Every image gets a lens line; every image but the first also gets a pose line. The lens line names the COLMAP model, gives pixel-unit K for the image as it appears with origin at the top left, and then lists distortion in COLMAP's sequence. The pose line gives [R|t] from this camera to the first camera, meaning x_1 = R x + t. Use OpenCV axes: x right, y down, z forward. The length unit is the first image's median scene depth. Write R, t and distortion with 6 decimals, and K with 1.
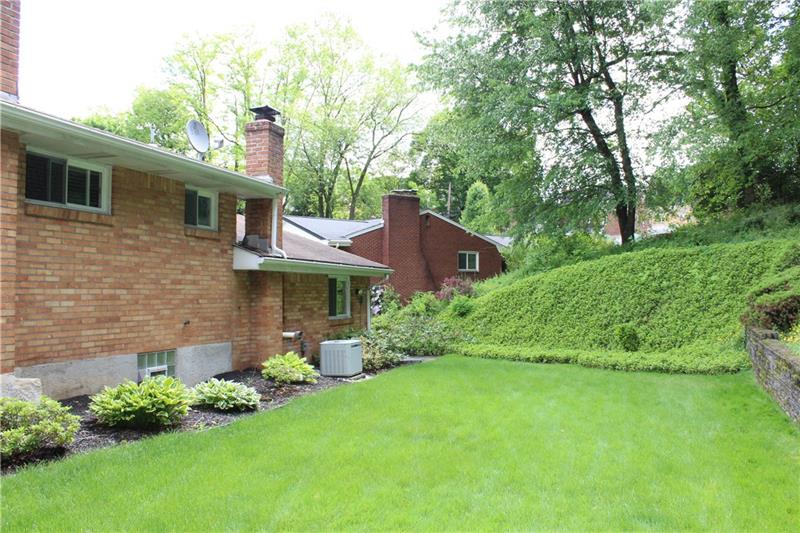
lens RADIAL K [[667.4, 0, 400.0], [0, 667.4, 266.3], [0, 0, 1]] dist [-0.138133, 0.081141]
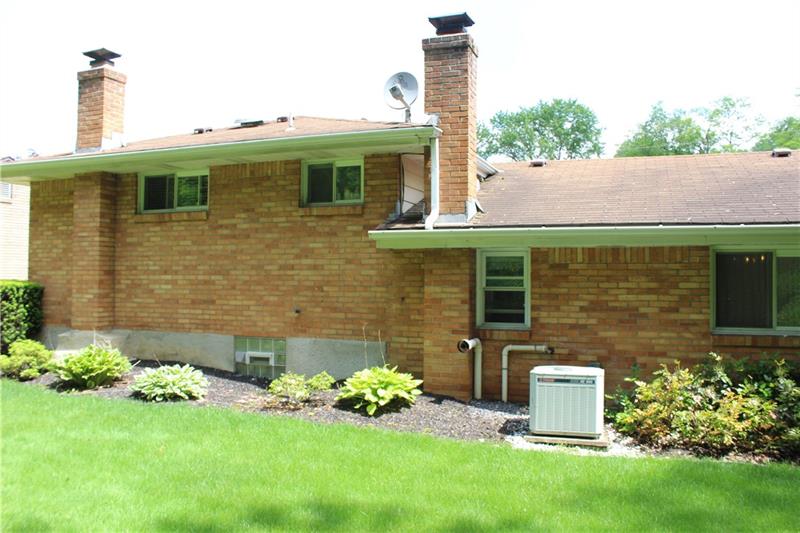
lens RADIAL K [[667.4, 0, 400.2], [0, 667.4, 272.3], [0, 0, 1]] dist [-0.138133, 0.081141]
pose [[-0.036633, -0.014364, -0.999226, 0.670592], [0.032864, 0.999339, -0.015570, 0.056479], [0.998788, -0.033409, -0.036137, 1.321492]]
